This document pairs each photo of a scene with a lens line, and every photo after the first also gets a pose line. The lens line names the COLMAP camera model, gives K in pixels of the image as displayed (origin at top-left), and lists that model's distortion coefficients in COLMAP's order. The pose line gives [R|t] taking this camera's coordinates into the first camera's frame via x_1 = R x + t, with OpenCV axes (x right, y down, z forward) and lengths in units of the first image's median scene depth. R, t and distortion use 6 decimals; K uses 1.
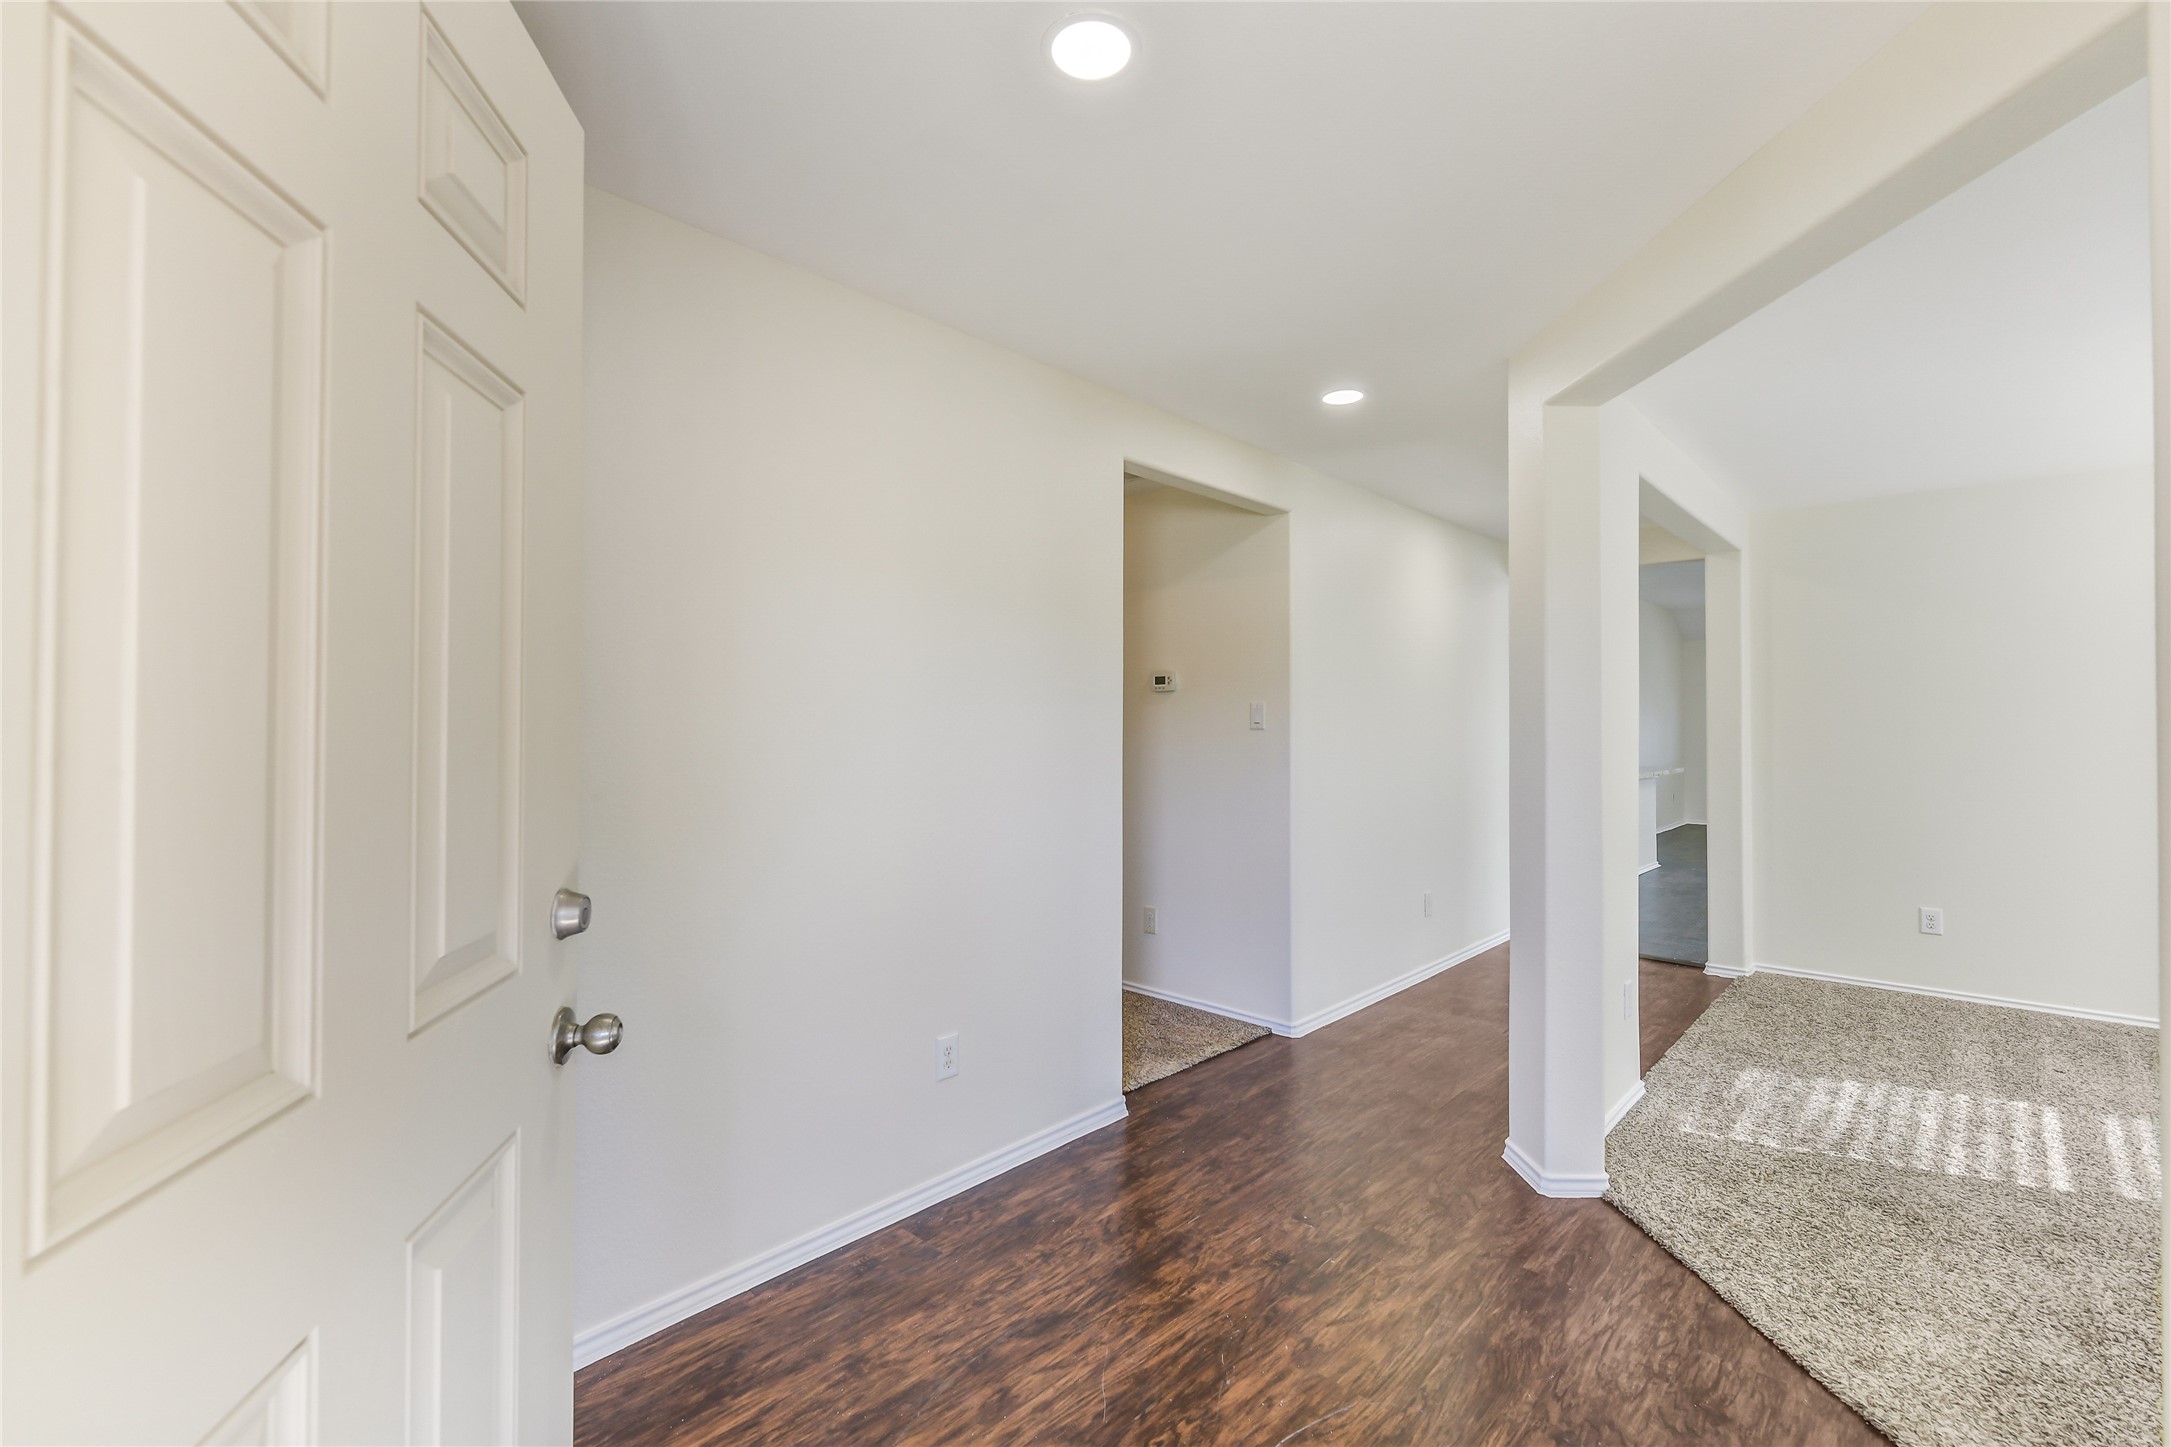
lens RADIAL K [[940.6, 0, 1087.6], [0, 940.6, 711.6], [0, 0, 1]] dist [0.003594, -0.003330]
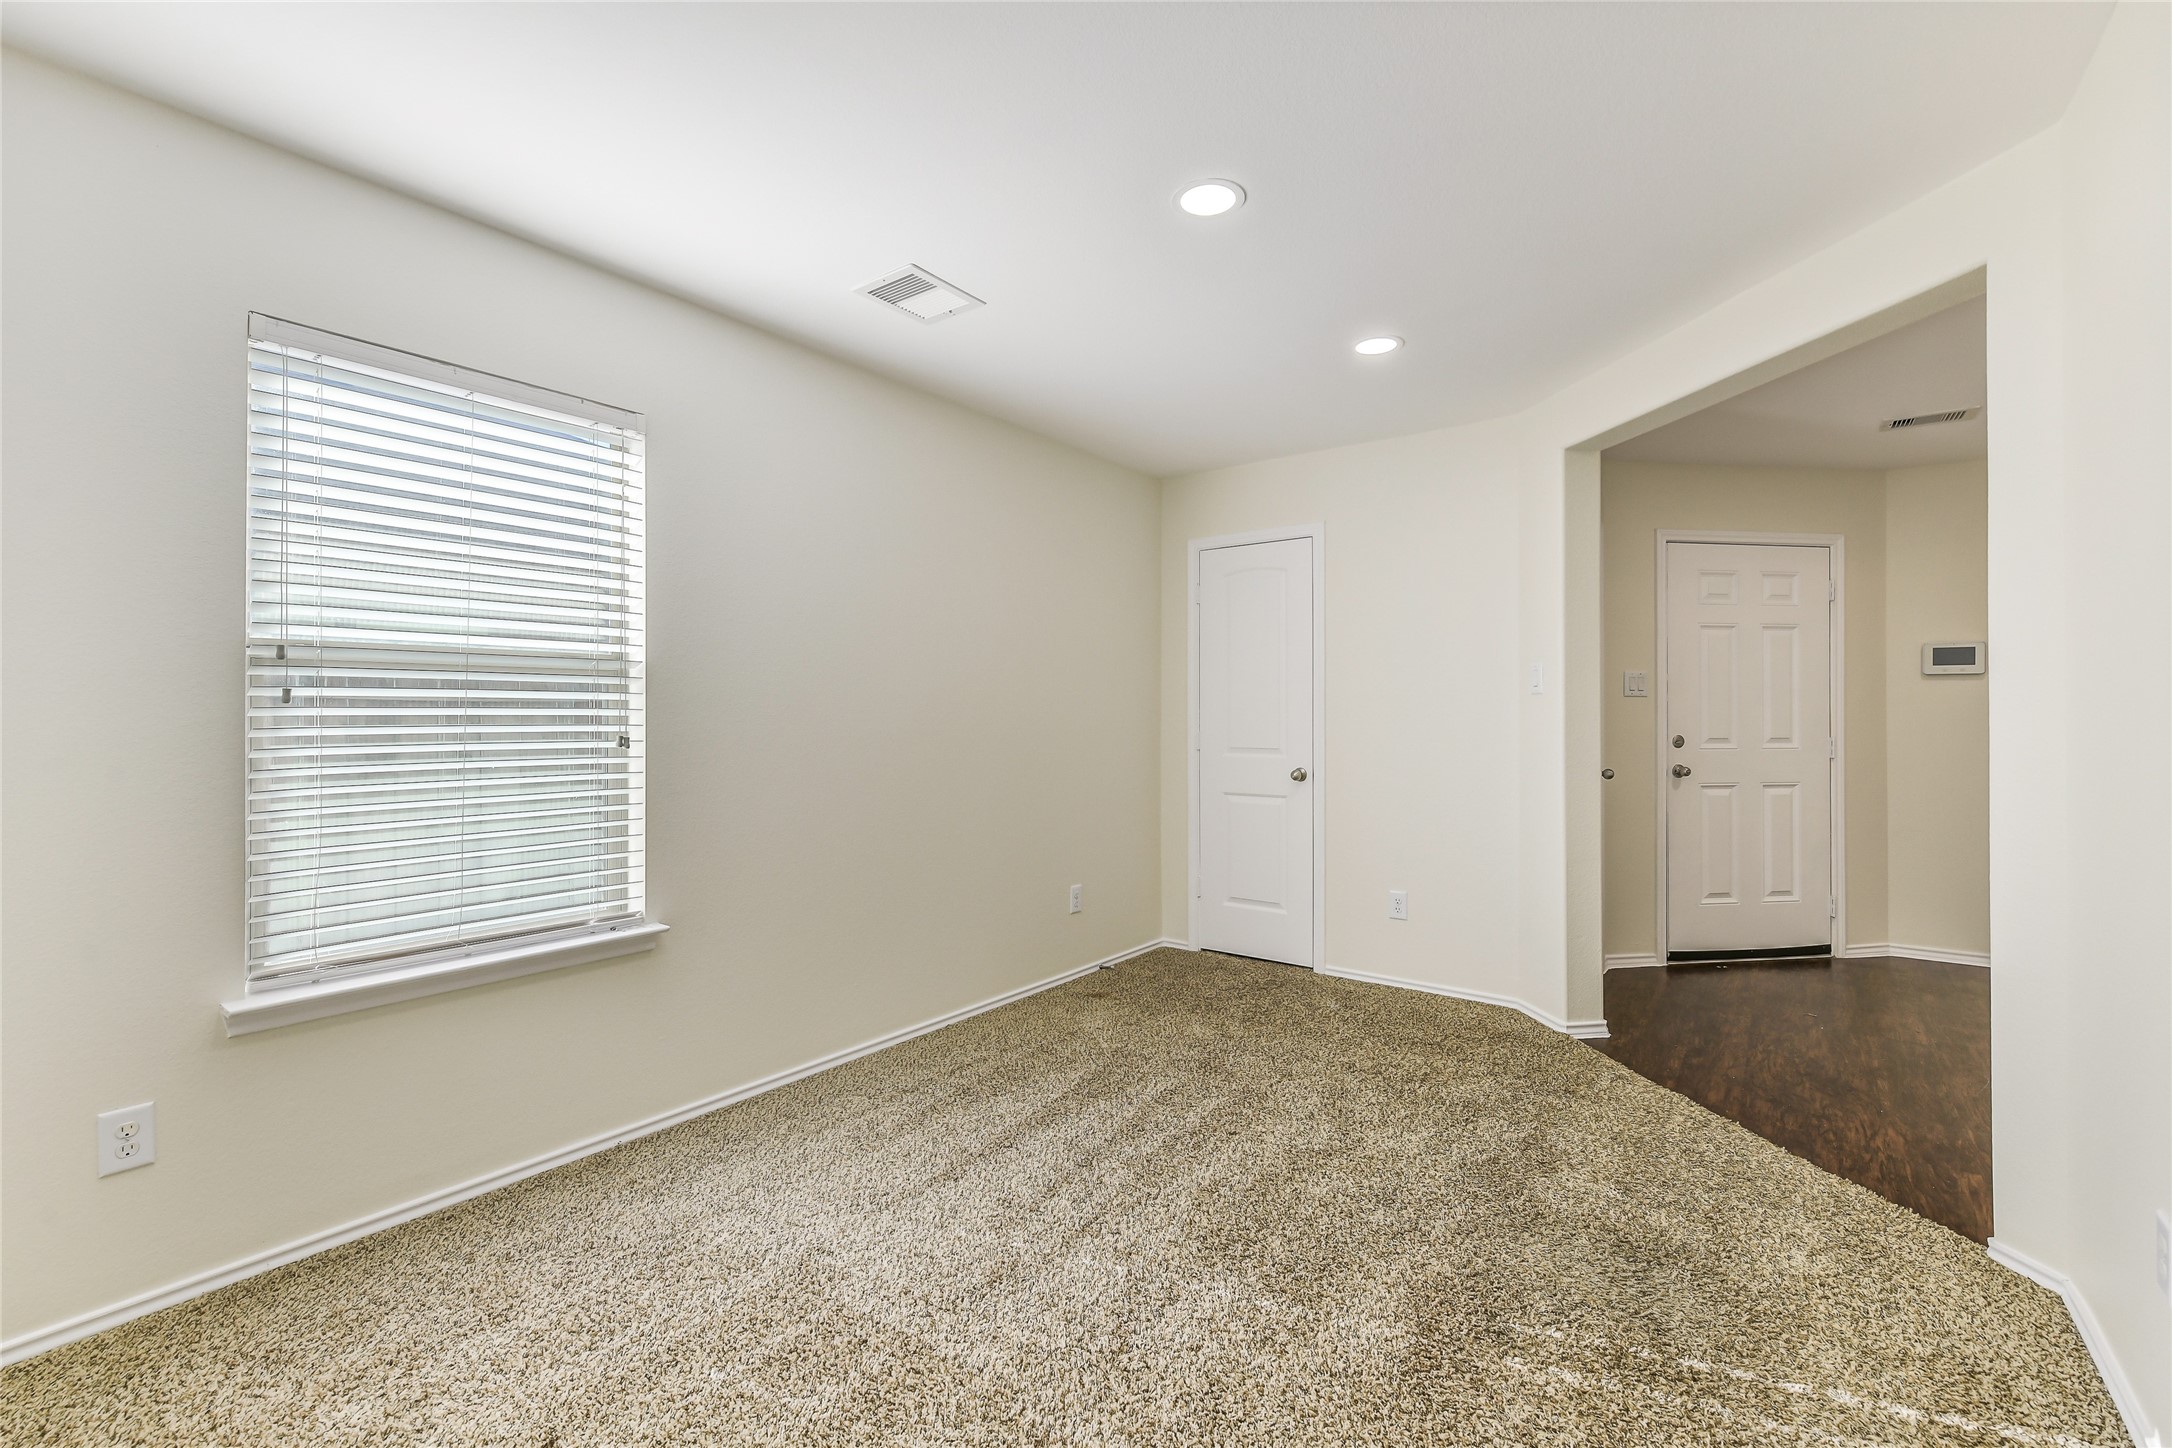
lens RADIAL K [[941.1, 0, 1088.1], [0, 941.1, 712.1], [0, 0, 1]] dist [0.003594, -0.003330]
pose [[-0.993311, -0.001705, -0.115460, 0.806322], [0.000642, 0.999794, -0.020289, 0.038723], [0.115471, -0.020228, -0.993105, 0.985651]]
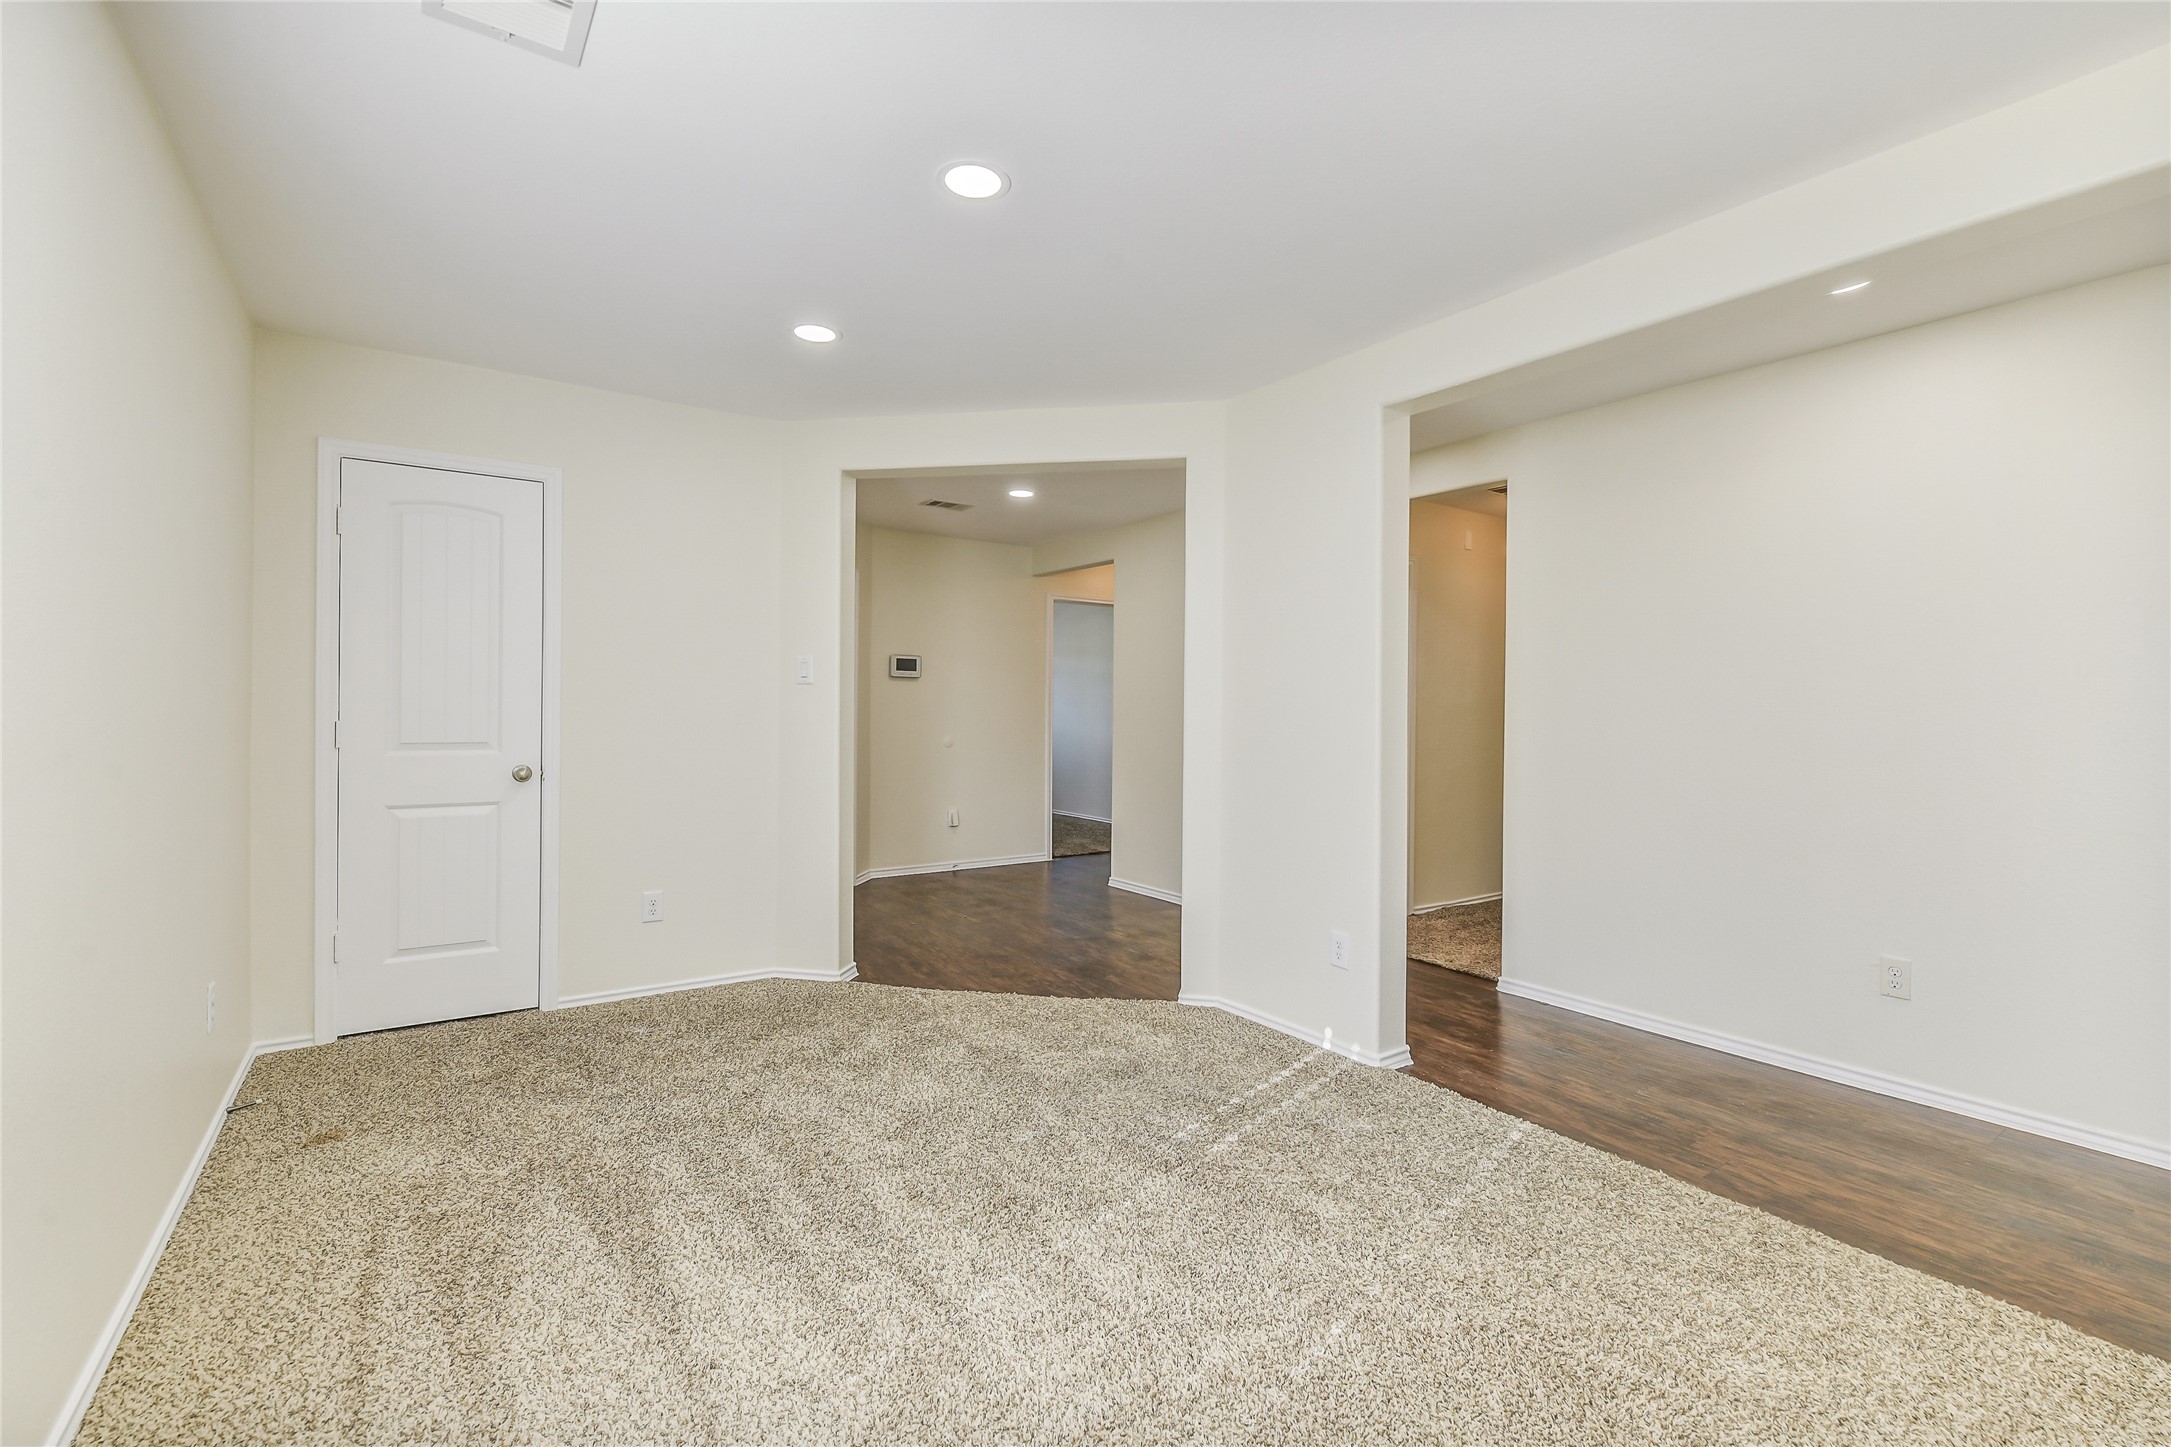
lens RADIAL K [[940.6, 0, 1087.6], [0, 940.6, 711.6], [0, 0, 1]] dist [0.003594, -0.003330]
pose [[-0.200917, -0.000216, -0.979608, 1.150476], [0.005259, 0.999985, -0.001299, 0.035675], [0.979594, -0.005412, -0.200913, 0.664225]]
